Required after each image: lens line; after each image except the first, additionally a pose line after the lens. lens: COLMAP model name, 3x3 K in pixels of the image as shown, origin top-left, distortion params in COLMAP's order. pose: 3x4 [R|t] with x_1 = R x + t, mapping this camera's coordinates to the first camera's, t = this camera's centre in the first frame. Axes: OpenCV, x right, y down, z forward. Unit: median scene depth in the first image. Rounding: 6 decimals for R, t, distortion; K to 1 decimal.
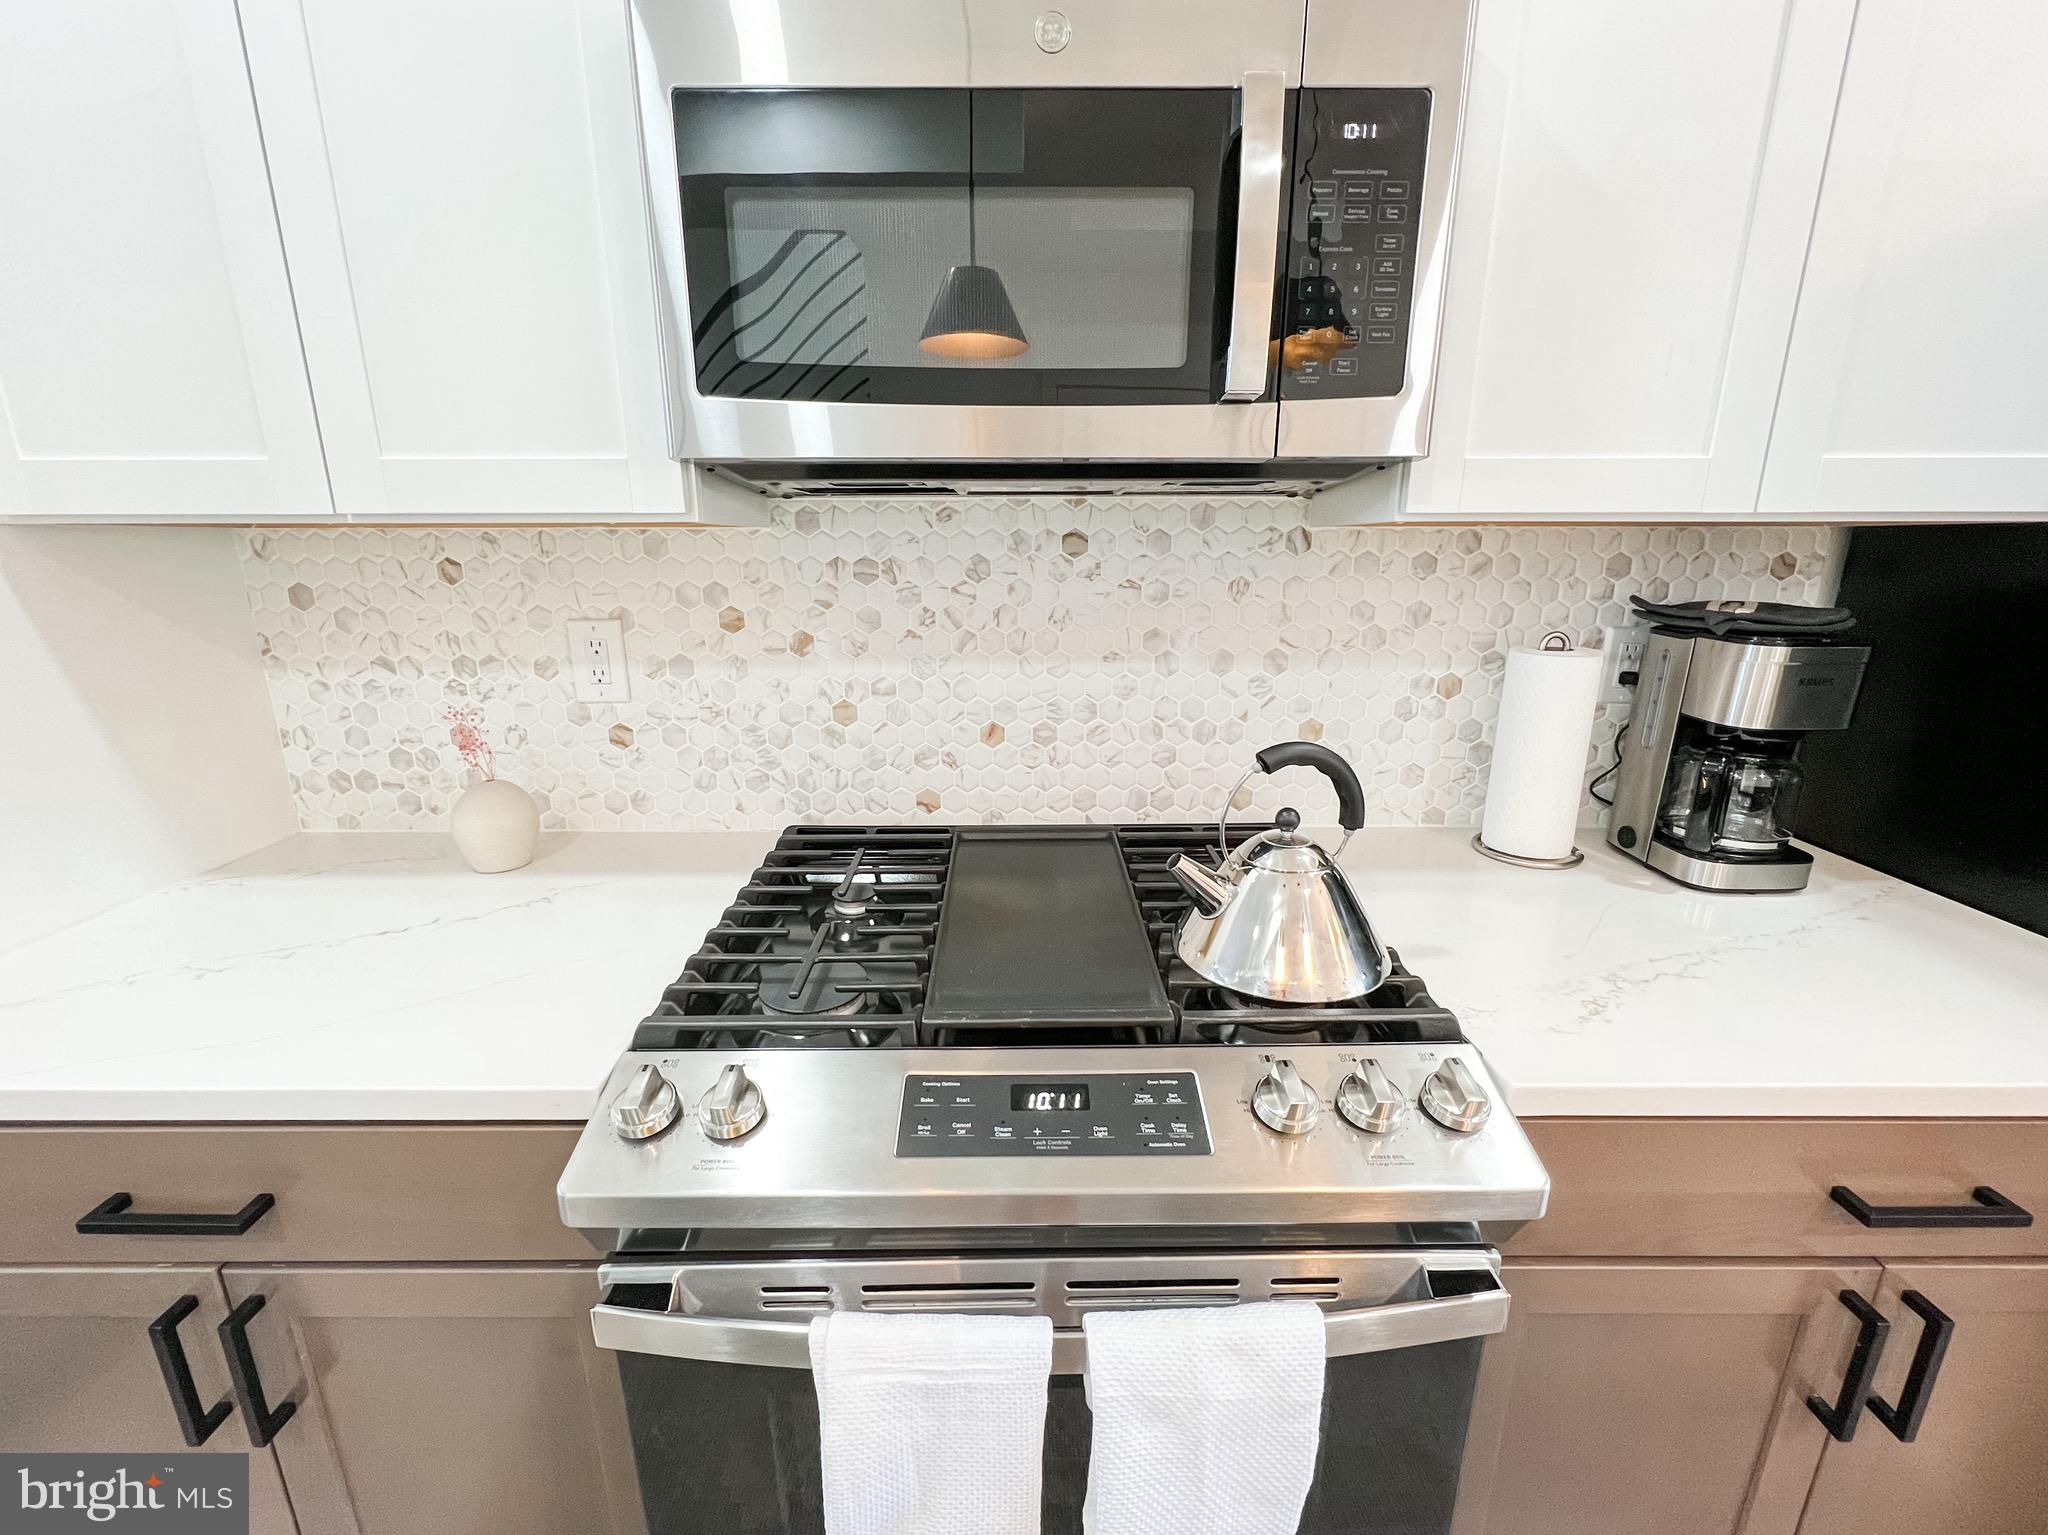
lens RADIAL K [[842.5, 0, 1025.1], [0, 842.5, 760.6], [0, 0, 1]] dist [-0.001852, -0.000204]
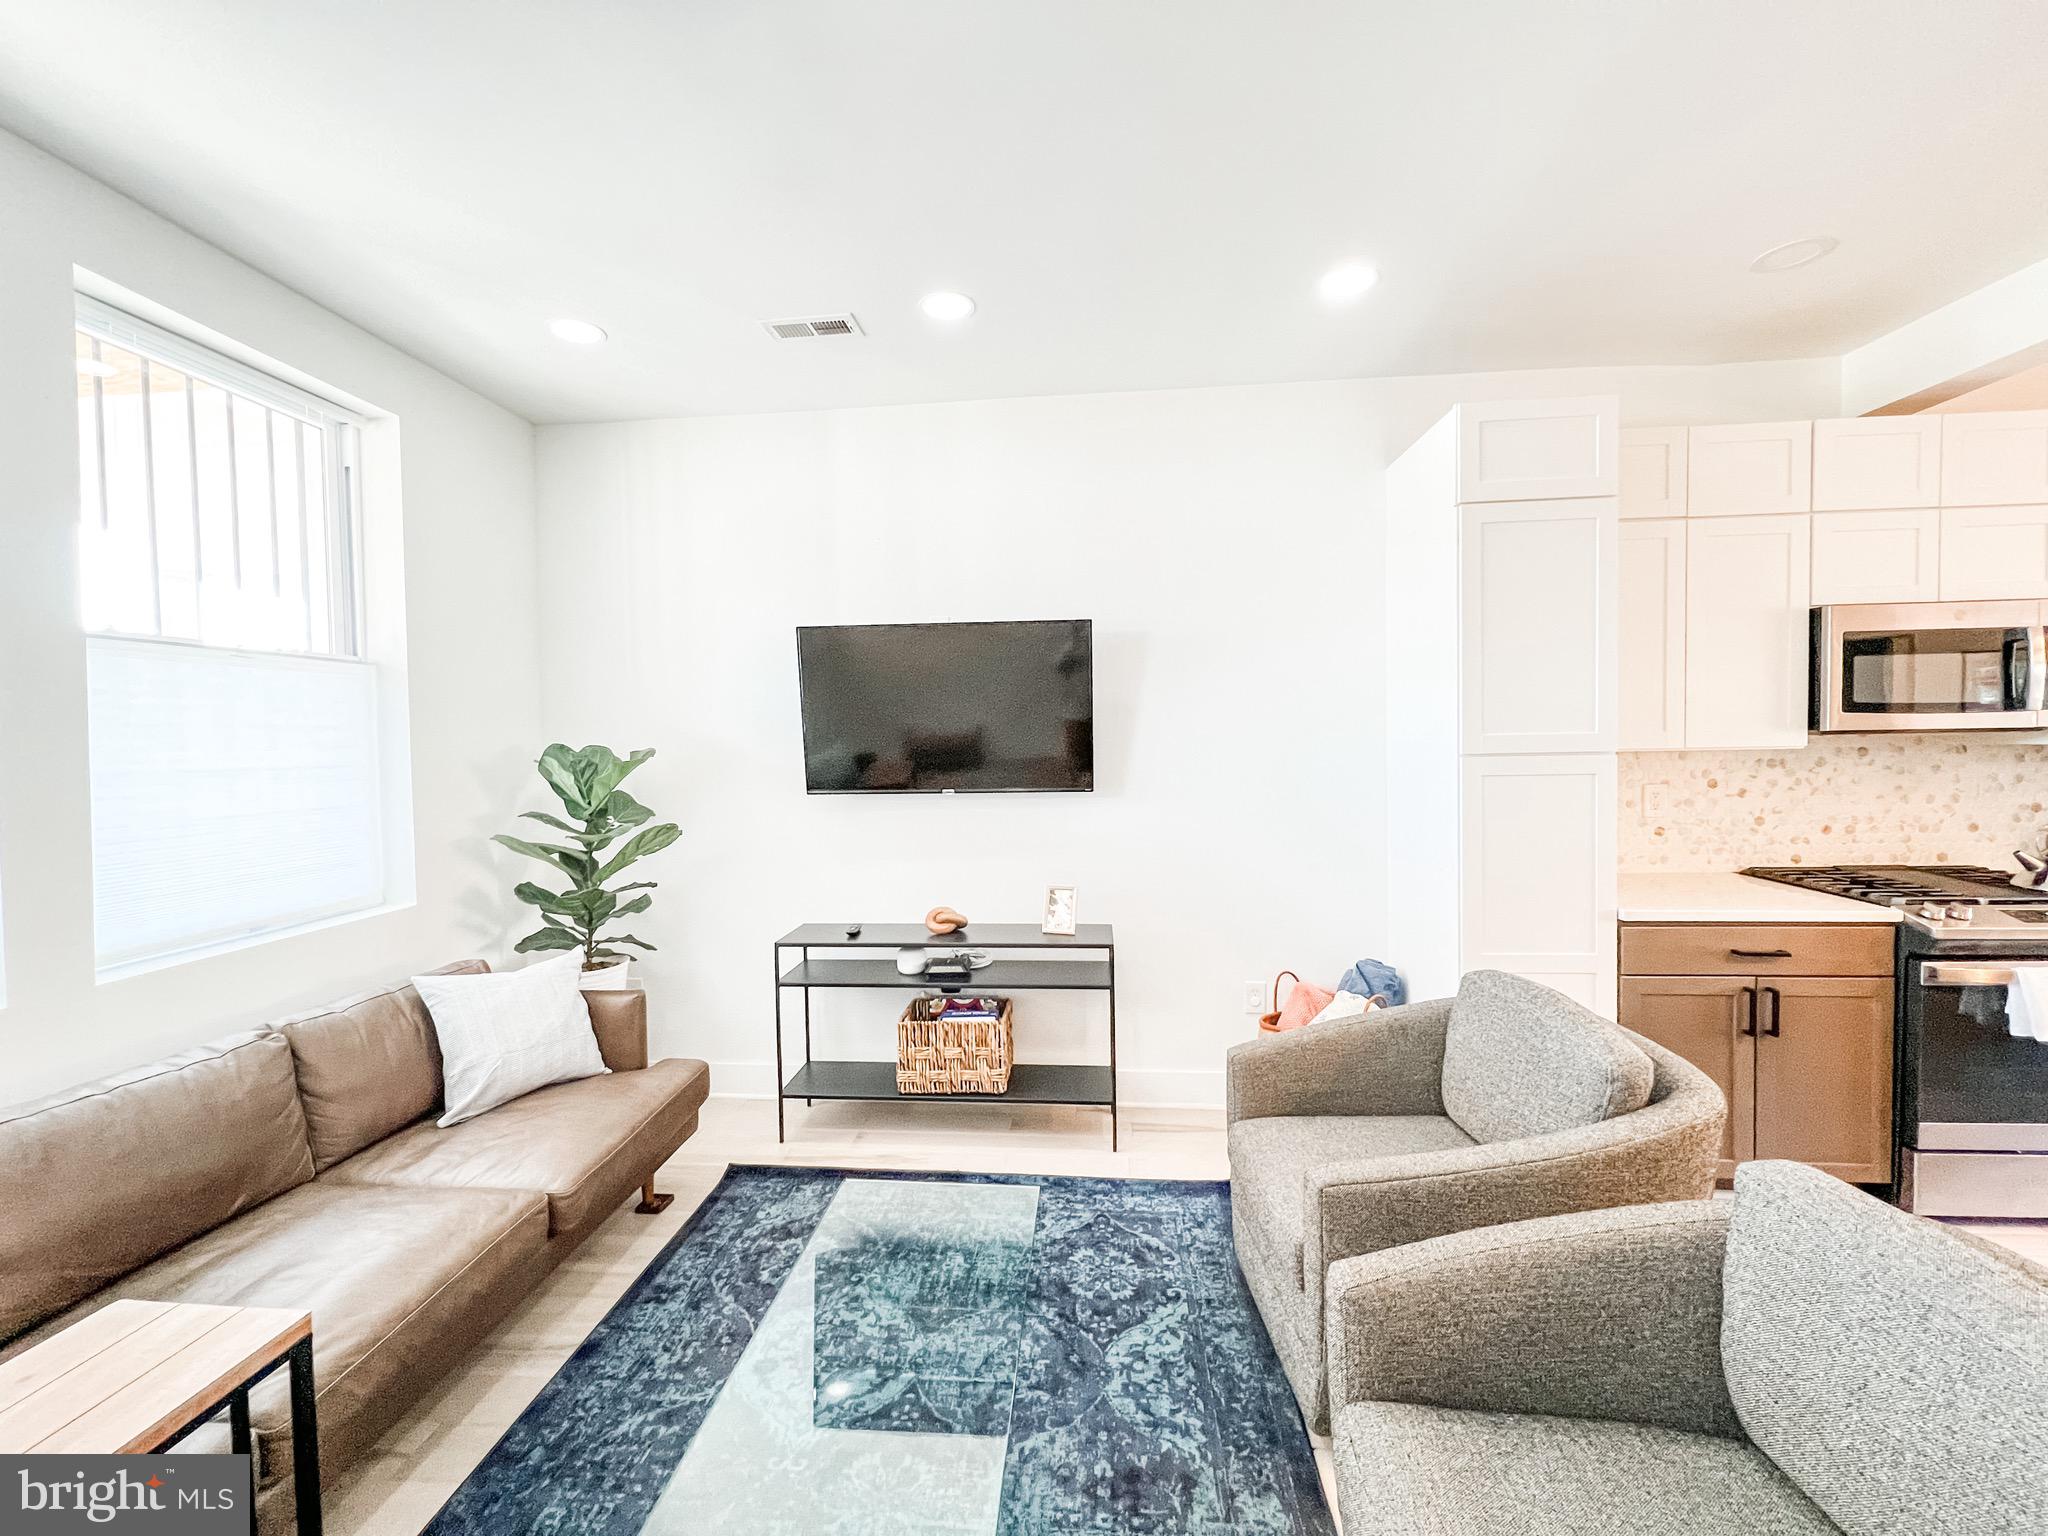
lens RADIAL K [[810.7, 0, 1024.0], [0, 810.7, 768.0], [0, 0, 1]] dist [0.000212, -0.000384]
pose [[0.995395, -0.014079, -0.094824, -2.159961], [-0.006815, 0.976262, -0.216485, 0.322623], [0.095621, 0.216134, 0.971670, -1.541162]]
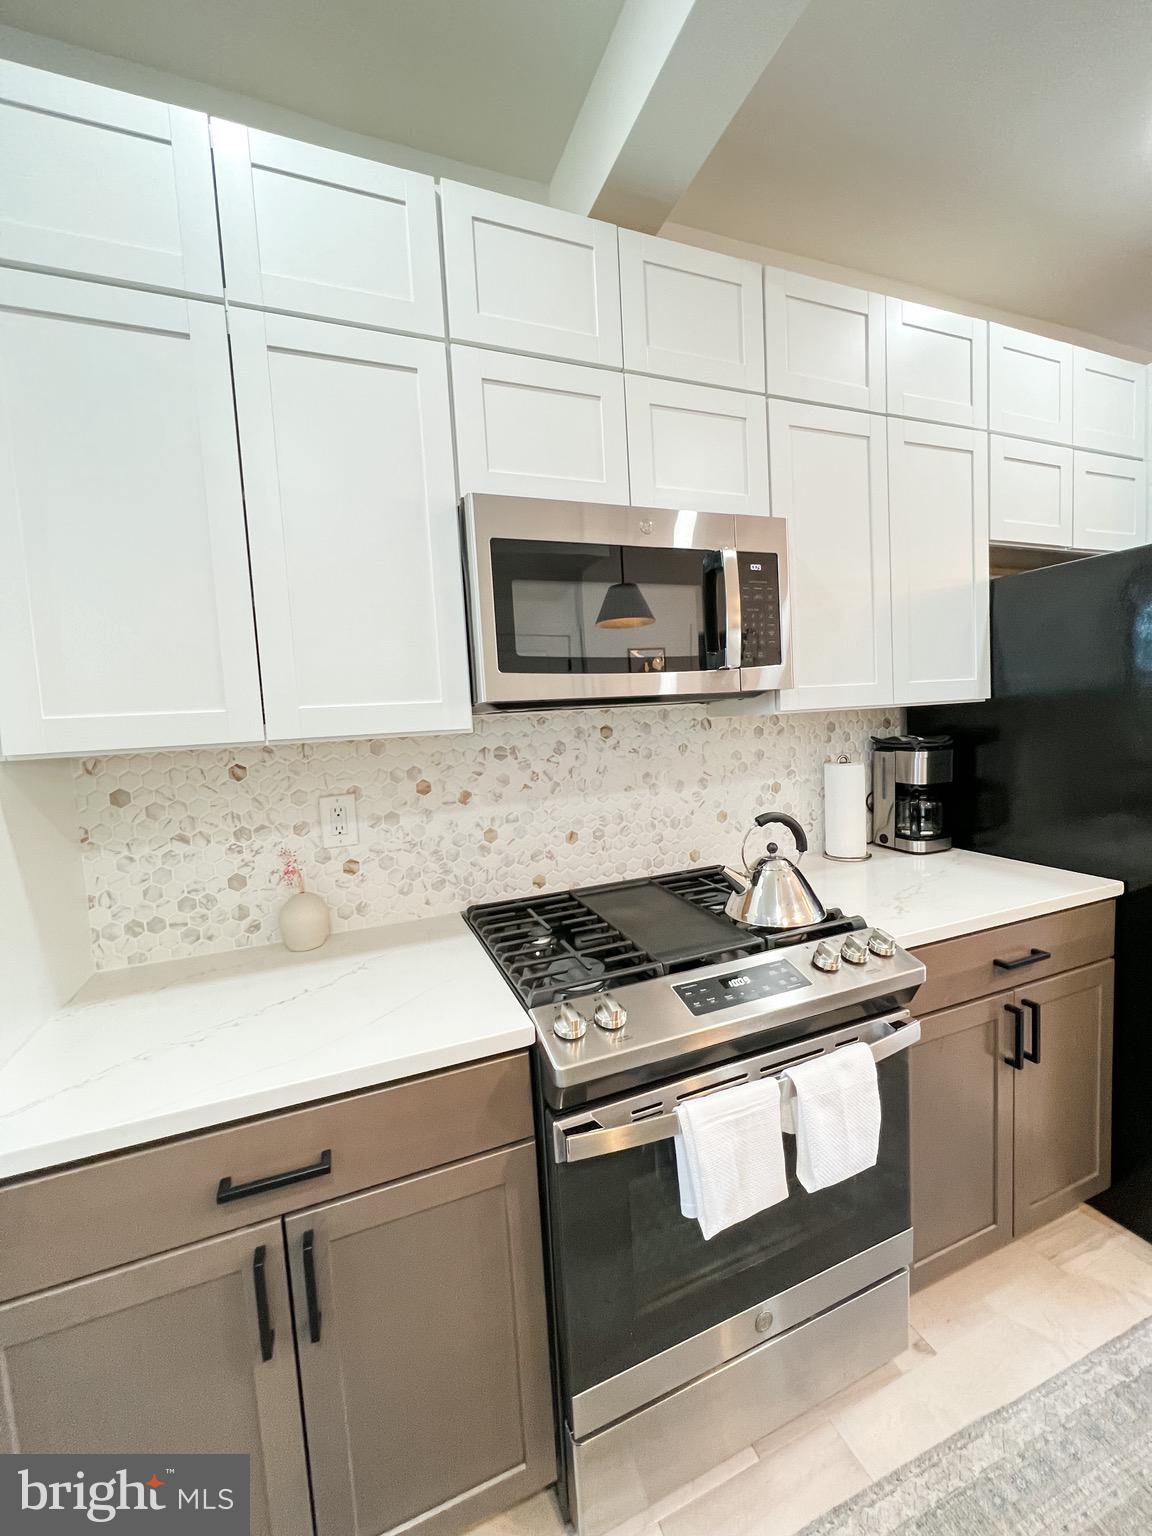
lens RADIAL K [[608.0, 0, 579.0], [0, 608.0, 765.5], [0, 0, 1]] dist [0.000212, -0.000384]
pose [[0.931144, -0.077920, 0.356230, -0.492109], [0.143510, 0.976374, -0.161553, 0.031451], [-0.335226, 0.201552, 0.920326, -0.235435]]
